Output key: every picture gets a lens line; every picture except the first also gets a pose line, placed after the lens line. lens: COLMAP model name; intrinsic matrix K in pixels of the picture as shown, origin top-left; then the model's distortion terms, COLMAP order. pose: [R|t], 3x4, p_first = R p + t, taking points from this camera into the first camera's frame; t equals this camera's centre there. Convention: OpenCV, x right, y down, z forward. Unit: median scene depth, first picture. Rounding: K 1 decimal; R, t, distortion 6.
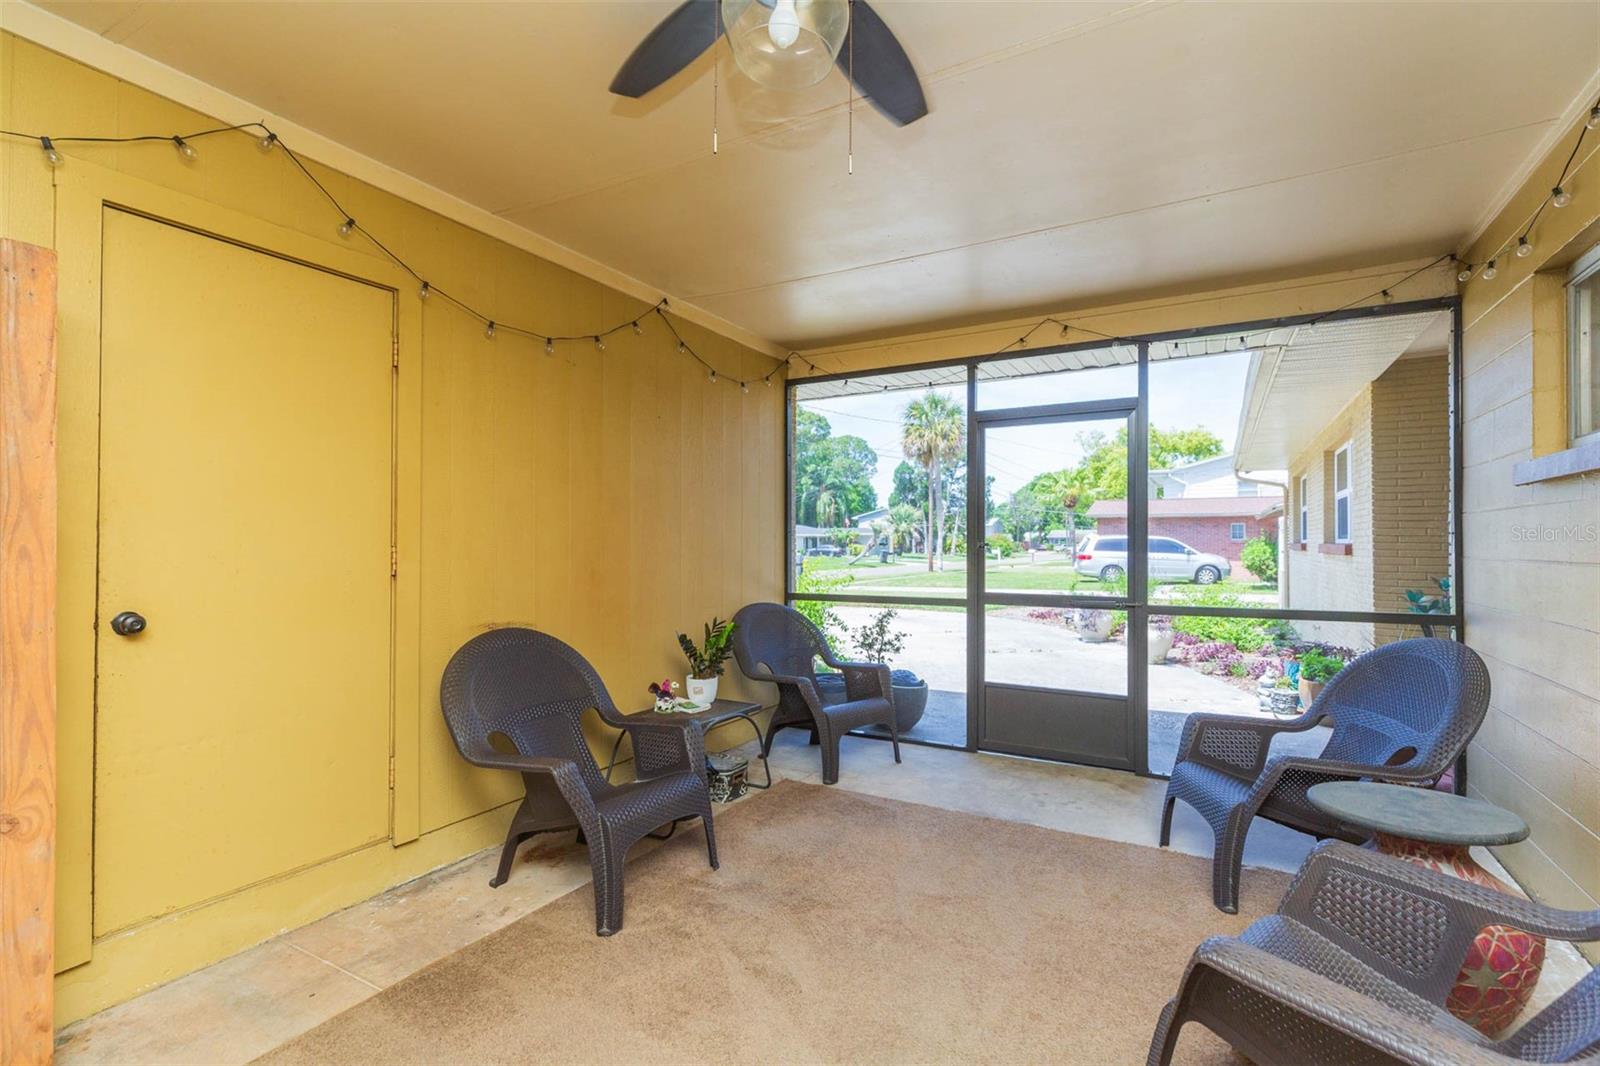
lens RADIAL K [[720.6, 0, 796.0], [0, 720.6, 530.5], [0, 0, 1]] dist [0.002323, 0.000422]
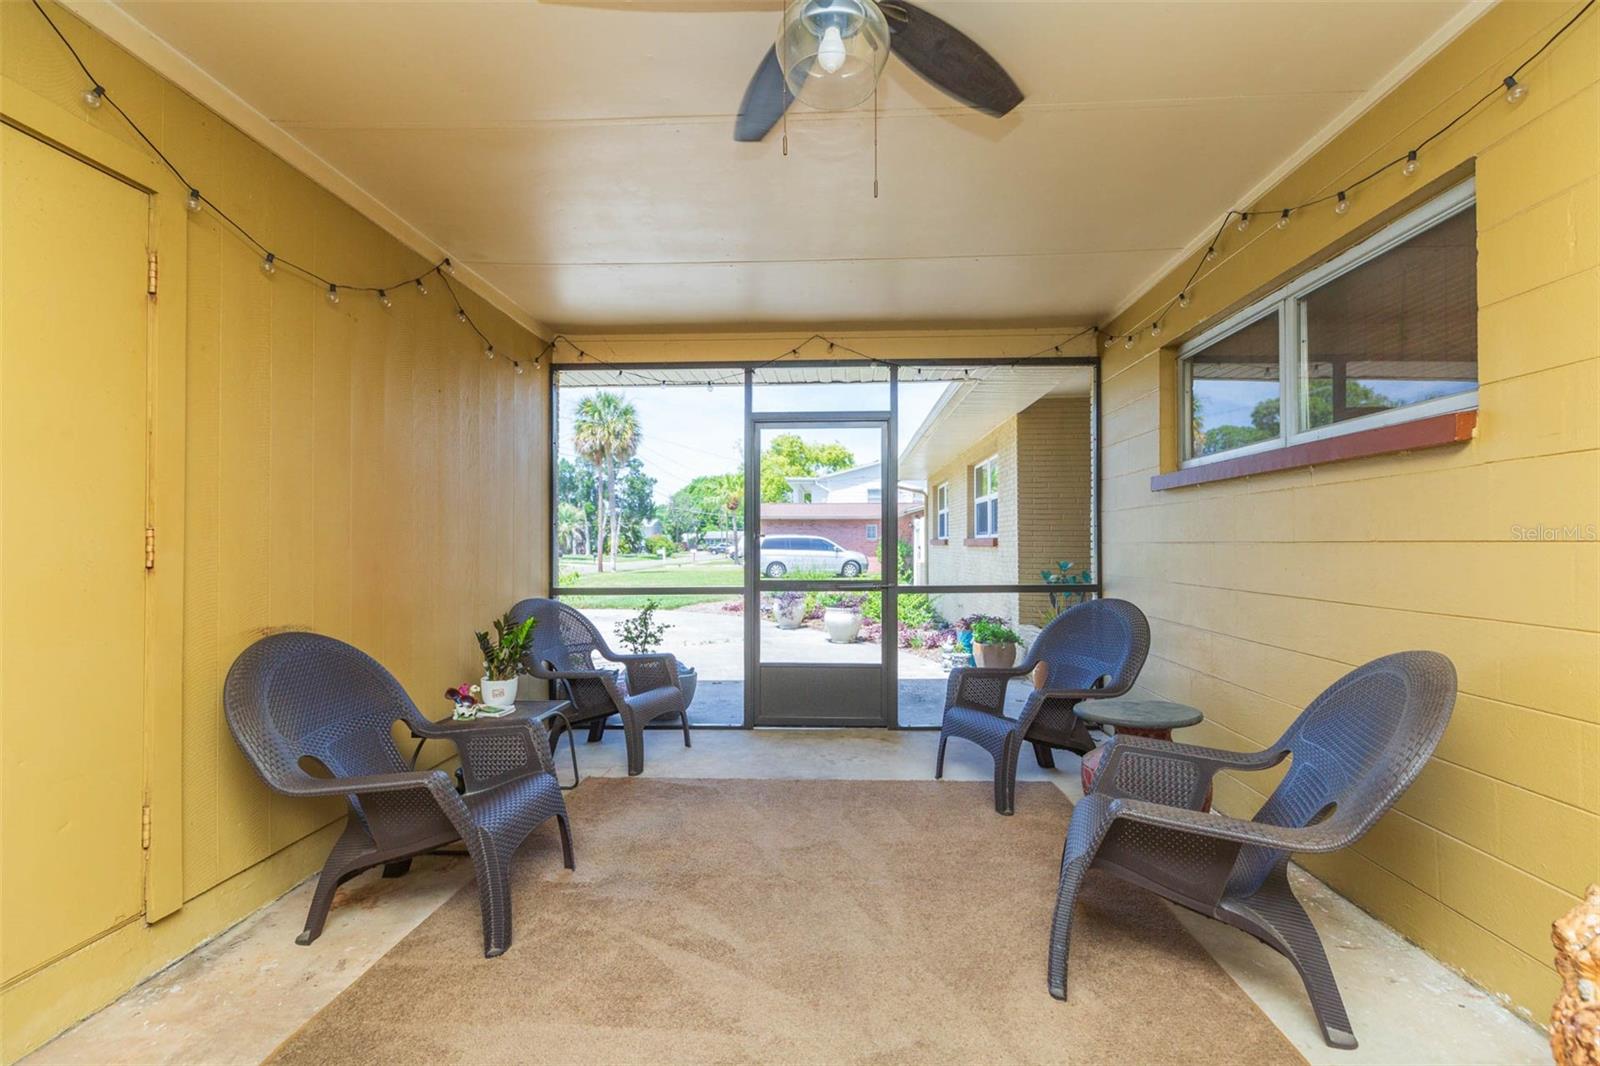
lens RADIAL K [[720.6, 0, 796.0], [0, 720.6, 530.5], [0, 0, 1]] dist [0.002323, 0.000422]
pose [[0.893775, 0.004756, 0.448491, -0.191930], [-0.004164, 0.999989, -0.002307, 0.014735], [-0.448496, 0.000195, 0.893785, 0.009478]]
